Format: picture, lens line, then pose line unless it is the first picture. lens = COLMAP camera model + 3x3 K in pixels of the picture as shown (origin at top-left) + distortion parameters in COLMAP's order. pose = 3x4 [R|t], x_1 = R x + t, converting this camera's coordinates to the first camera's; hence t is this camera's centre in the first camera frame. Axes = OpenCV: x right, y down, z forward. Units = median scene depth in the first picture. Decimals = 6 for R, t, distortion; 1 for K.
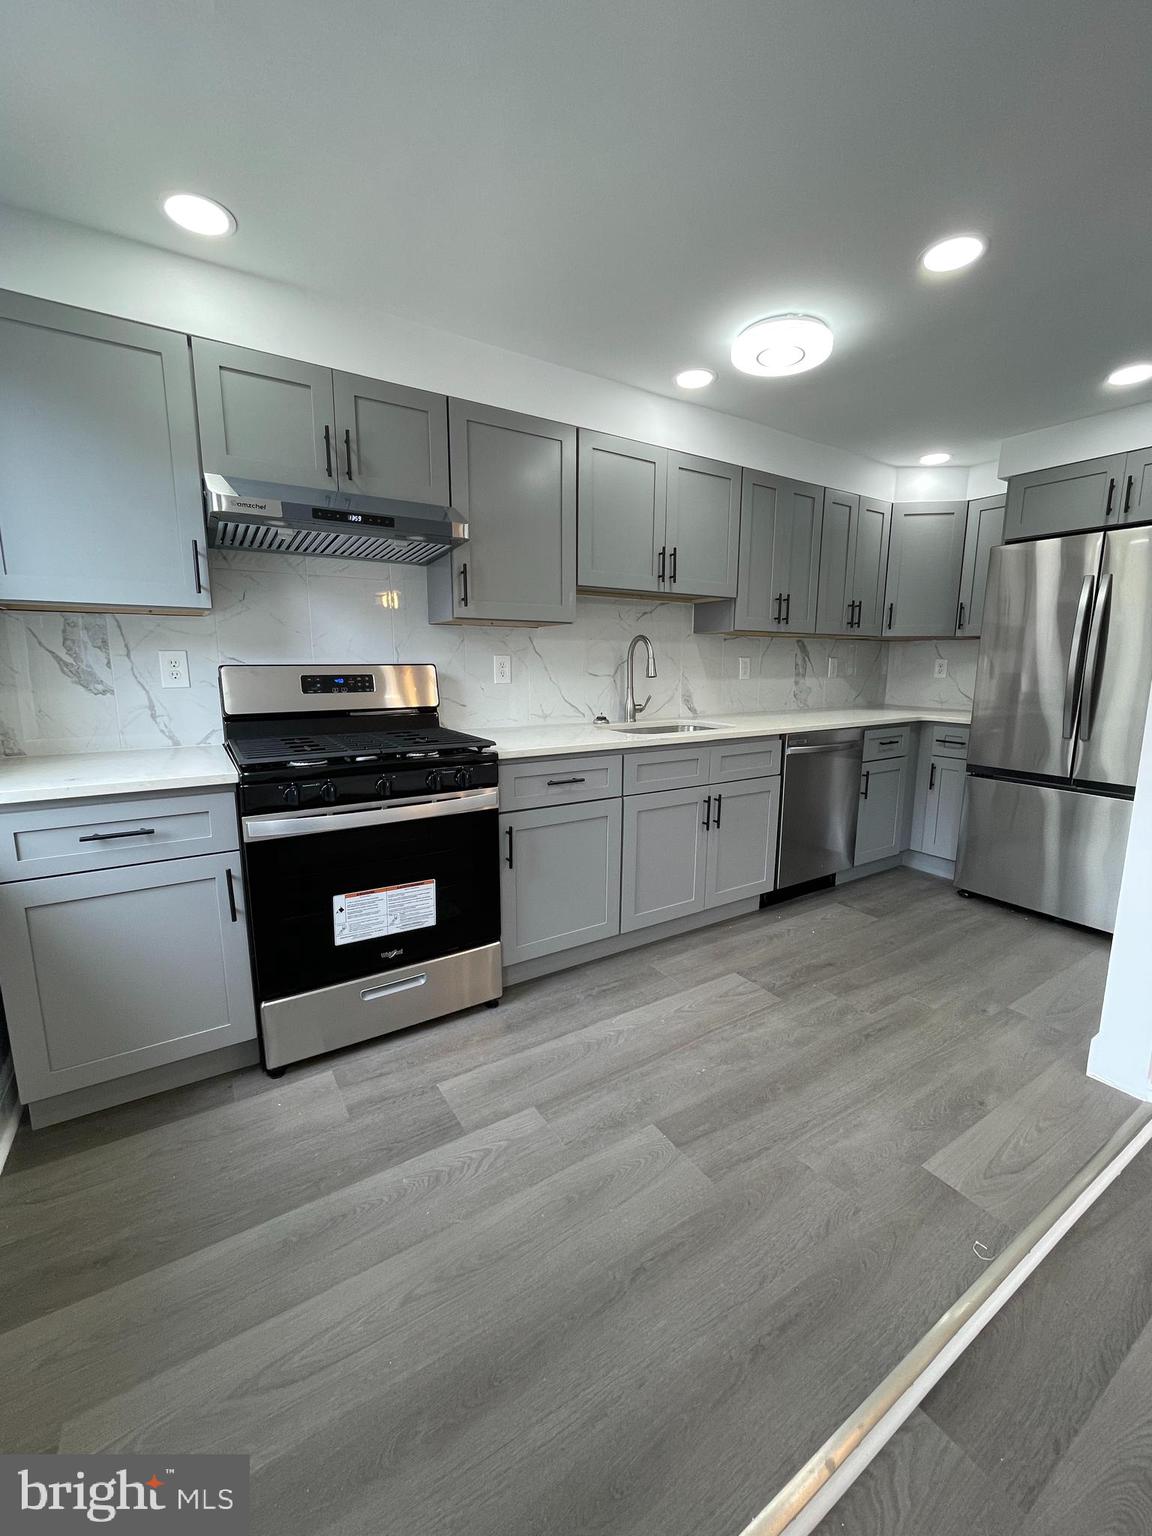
lens RADIAL K [[617.4, 0, 583.1], [0, 617.4, 766.9], [0, 0, 1]] dist [-0.003323, -0.000576]
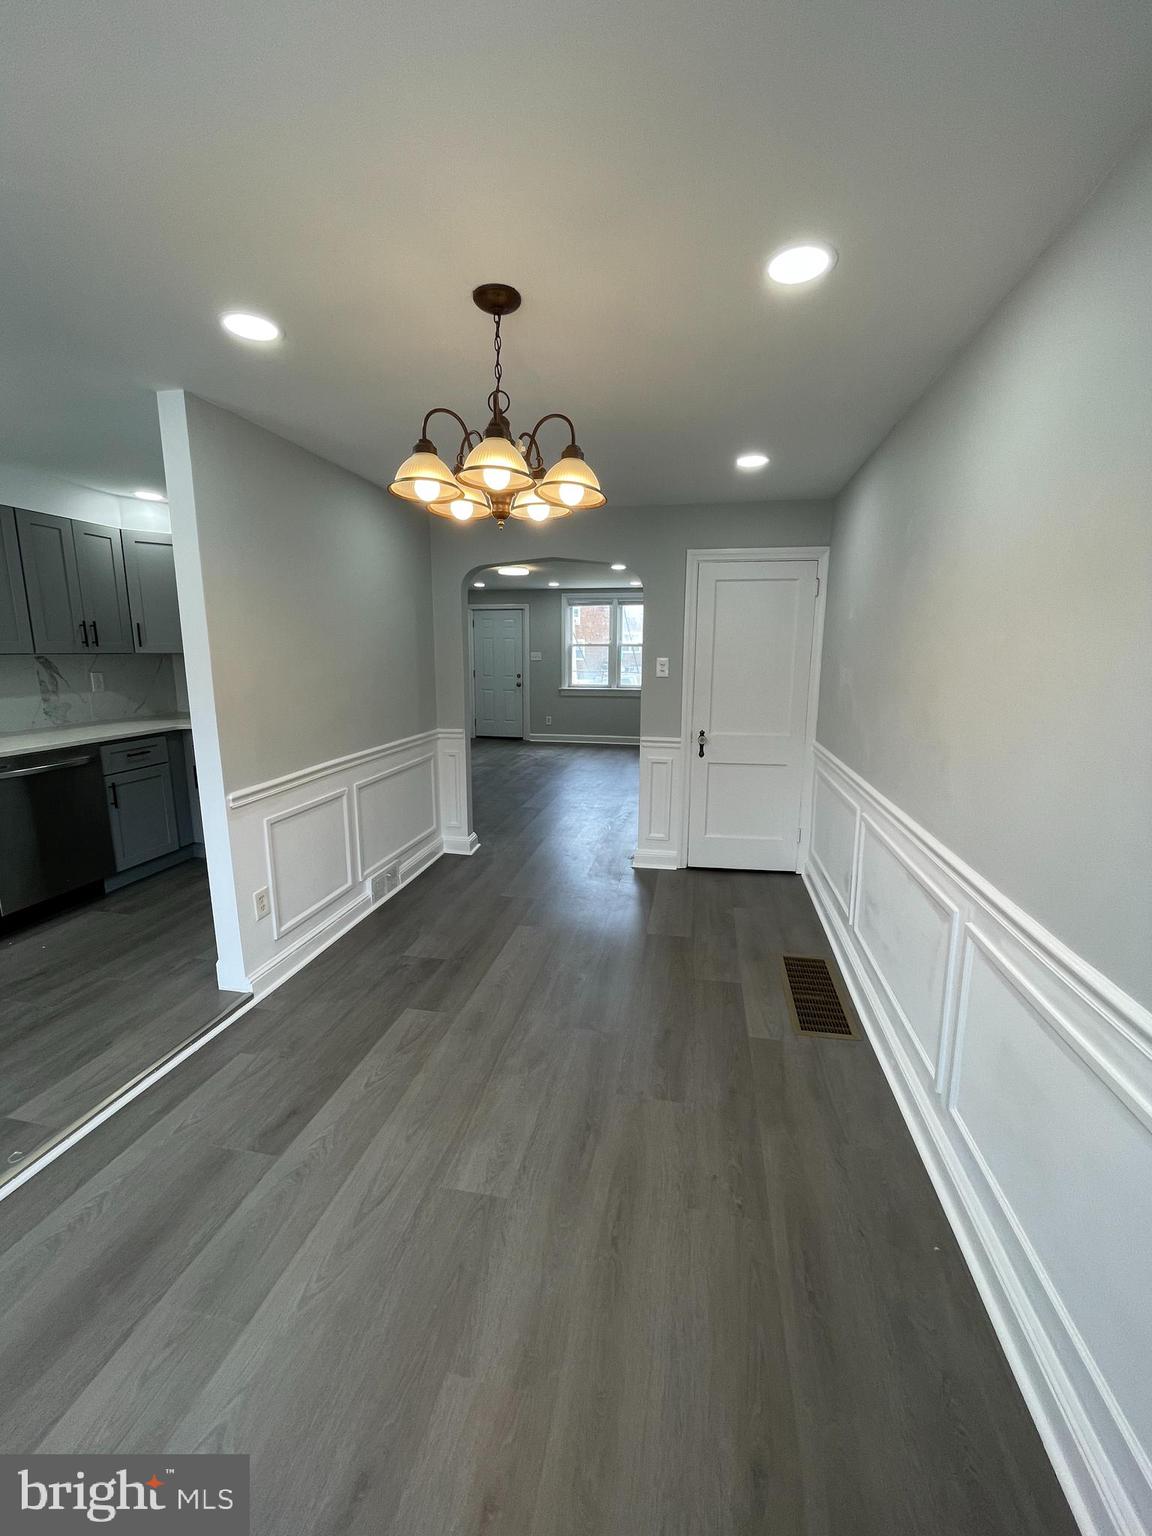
lens RADIAL K [[617.4, 0, 583.1], [0, 617.4, 766.9], [0, 0, 1]] dist [-0.003323, -0.000576]
pose [[0.693541, -0.133763, 0.707890, 0.251426], [0.116242, 0.990514, 0.073282, -0.003668], [-0.710978, 0.031463, 0.702510, -0.315892]]
